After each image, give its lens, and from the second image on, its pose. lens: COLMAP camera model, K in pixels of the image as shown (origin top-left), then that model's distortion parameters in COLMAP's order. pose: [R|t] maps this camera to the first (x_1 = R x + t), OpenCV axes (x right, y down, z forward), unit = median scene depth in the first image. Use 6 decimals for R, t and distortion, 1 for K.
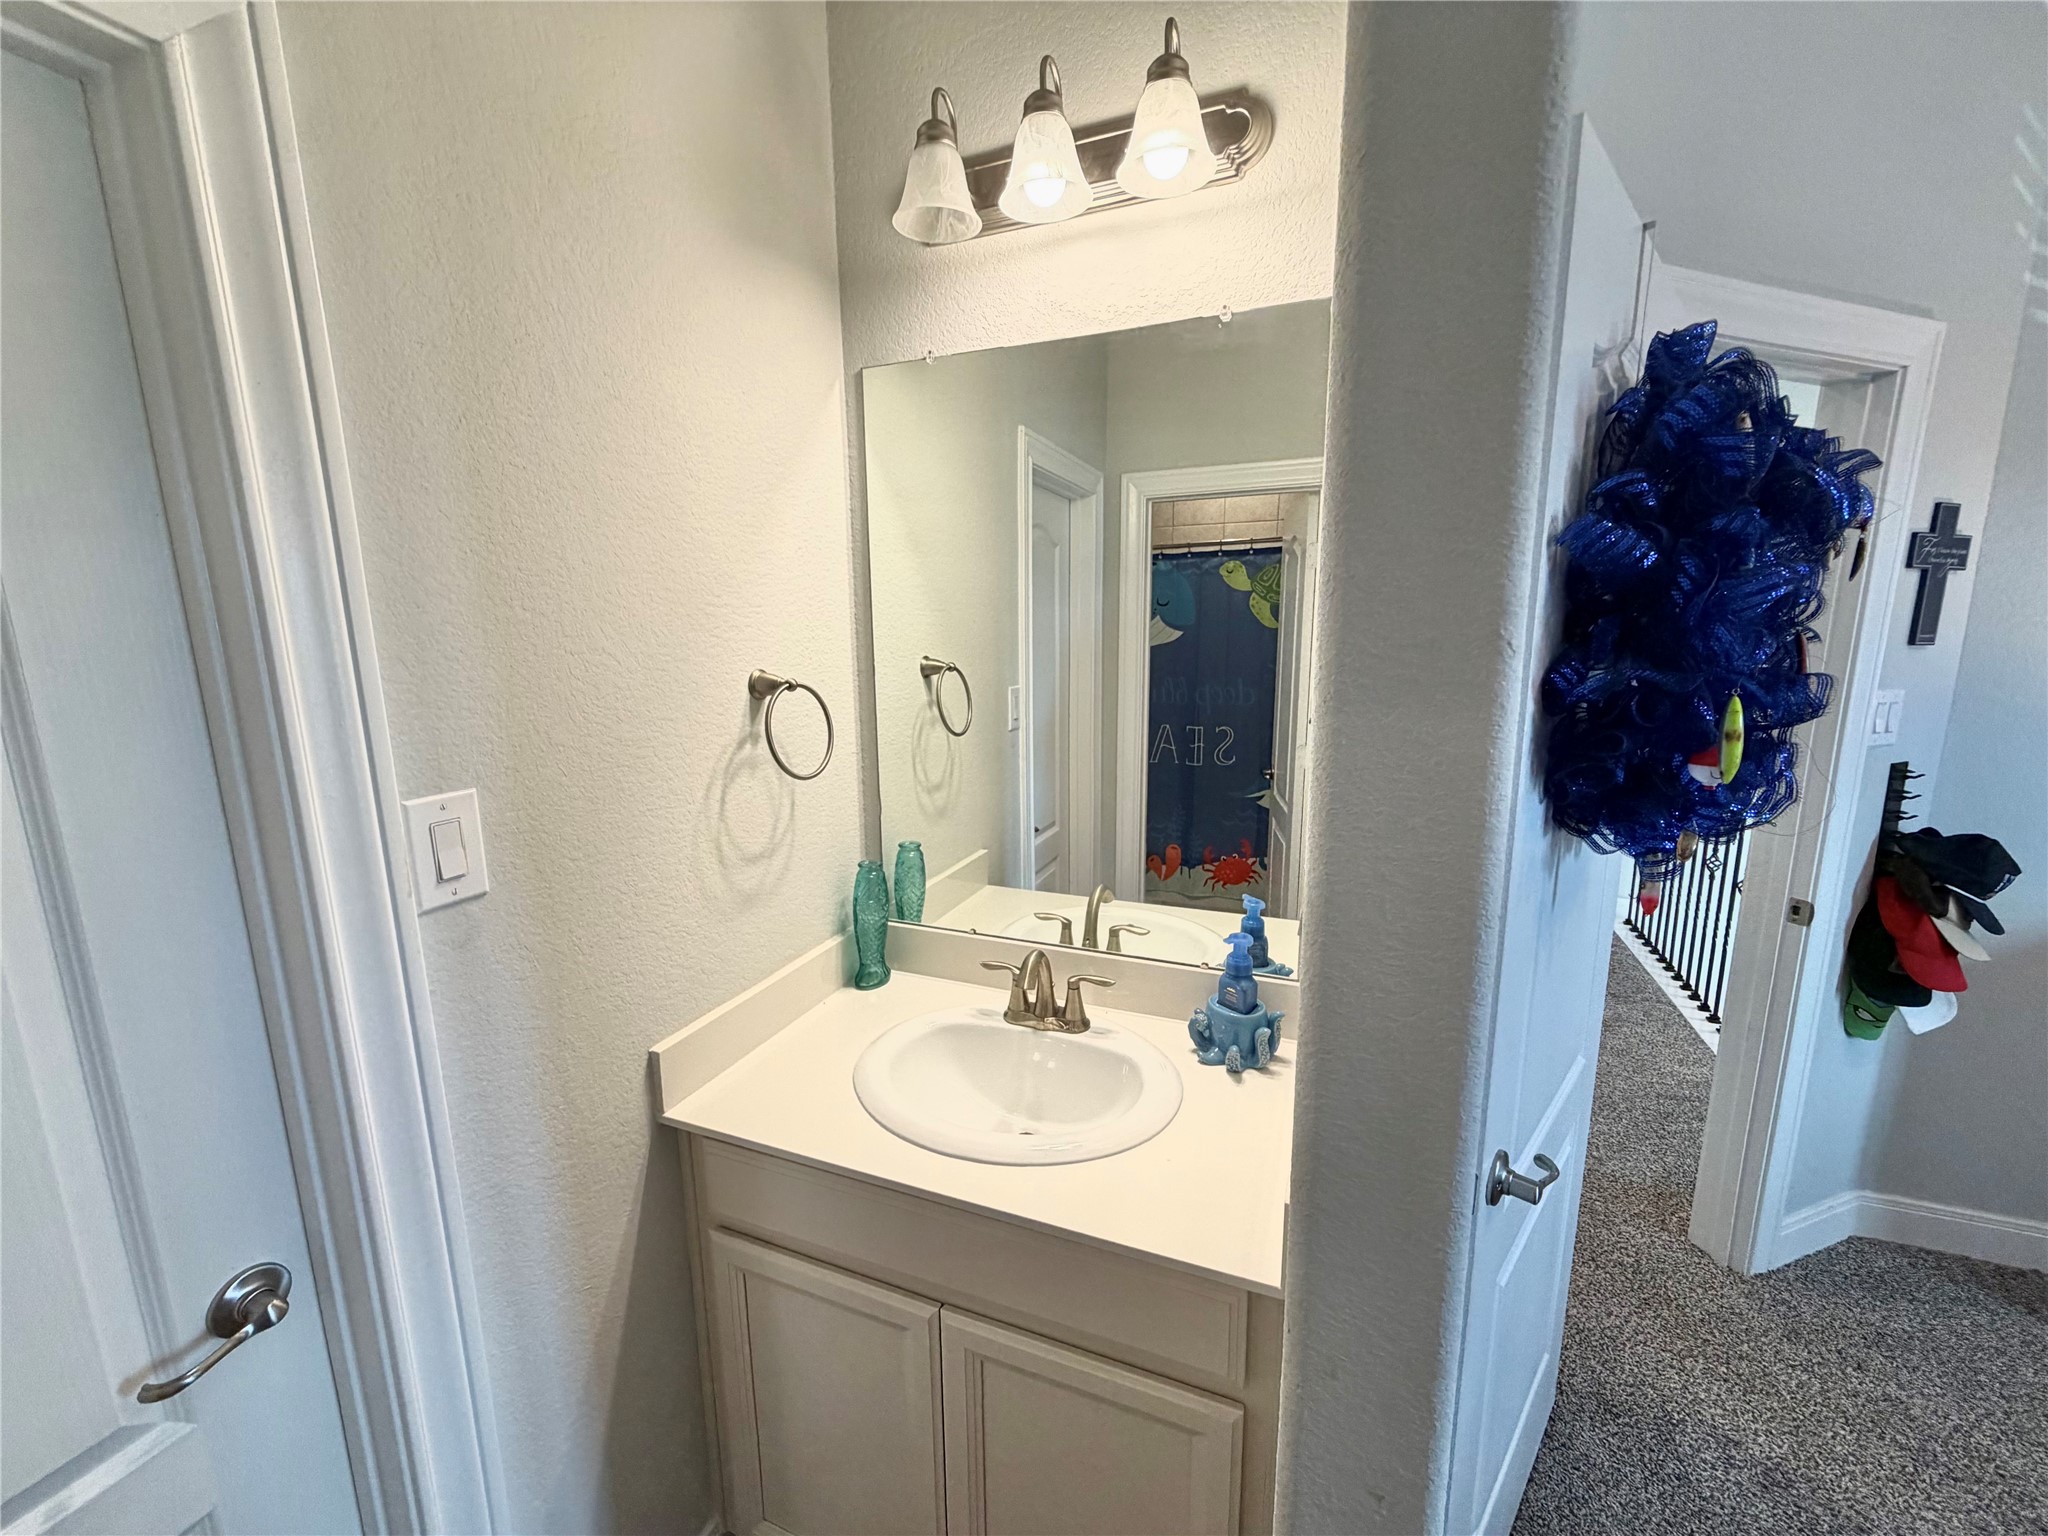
lens RADIAL K [[816.2, 0, 1036.4], [0, 816.2, 763.1], [0, 0, 1]] dist [-0.000243, 0.000129]
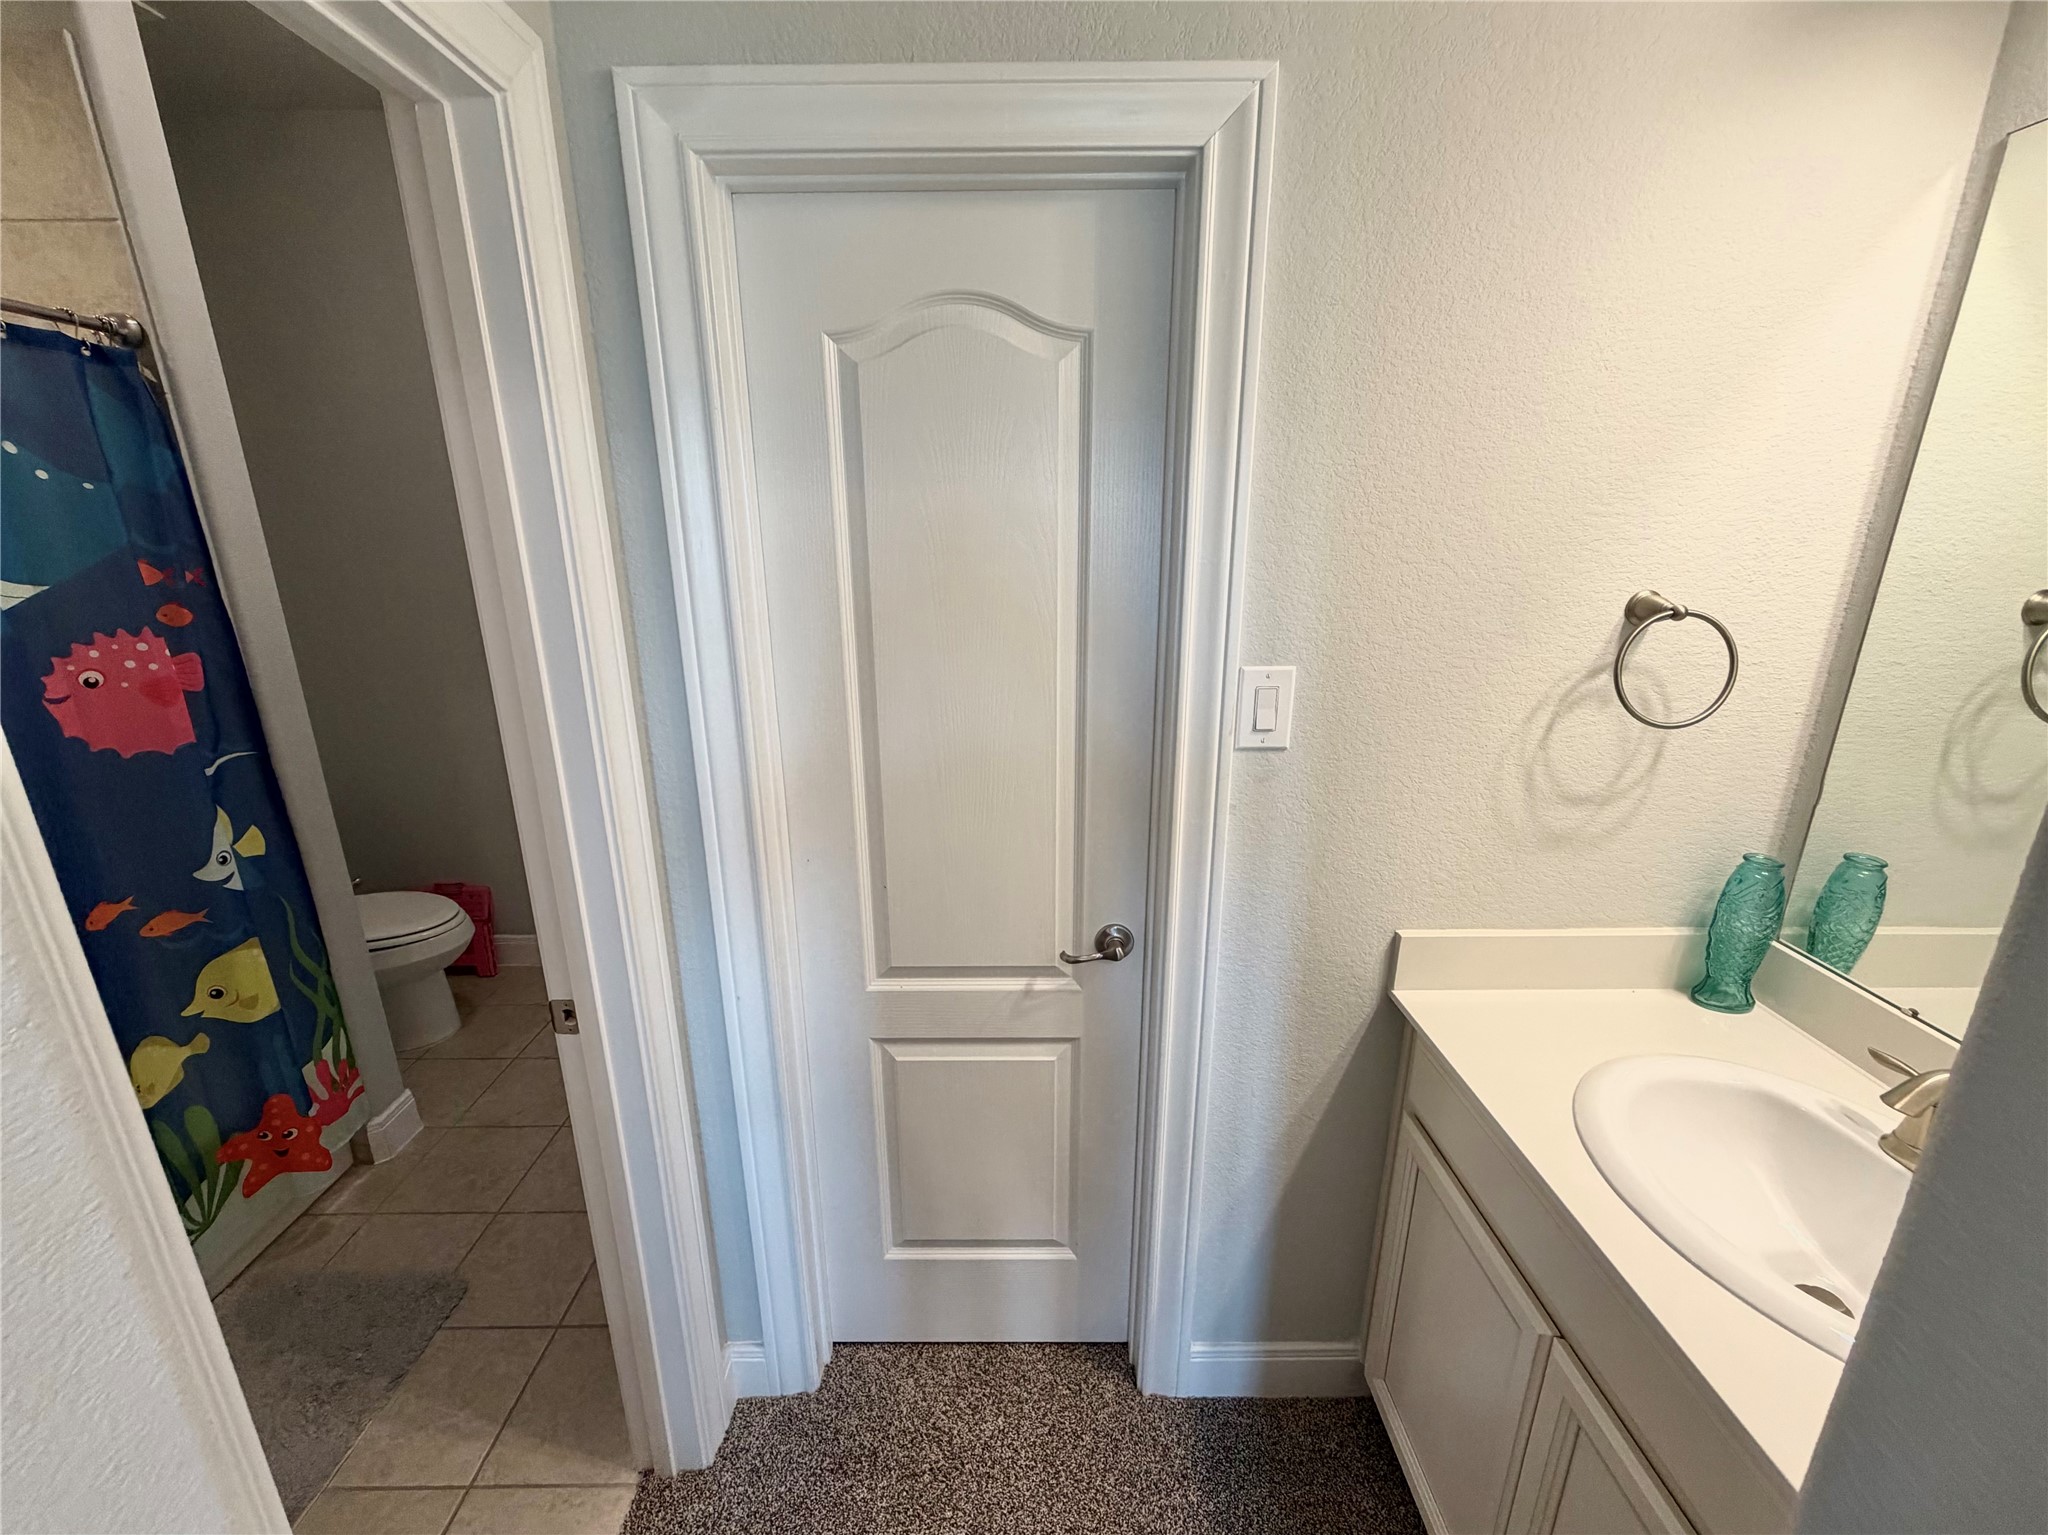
lens RADIAL K [[816.2, 0, 1003.0], [0, 816.2, 756.7], [0, 0, 1]] dist [-0.000243, 0.000129]
pose [[0.384380, 0.265559, -0.884155, 0.201574], [-0.159144, 0.962456, 0.219890, -0.027555], [0.909354, 0.056186, 0.412211, 0.043283]]
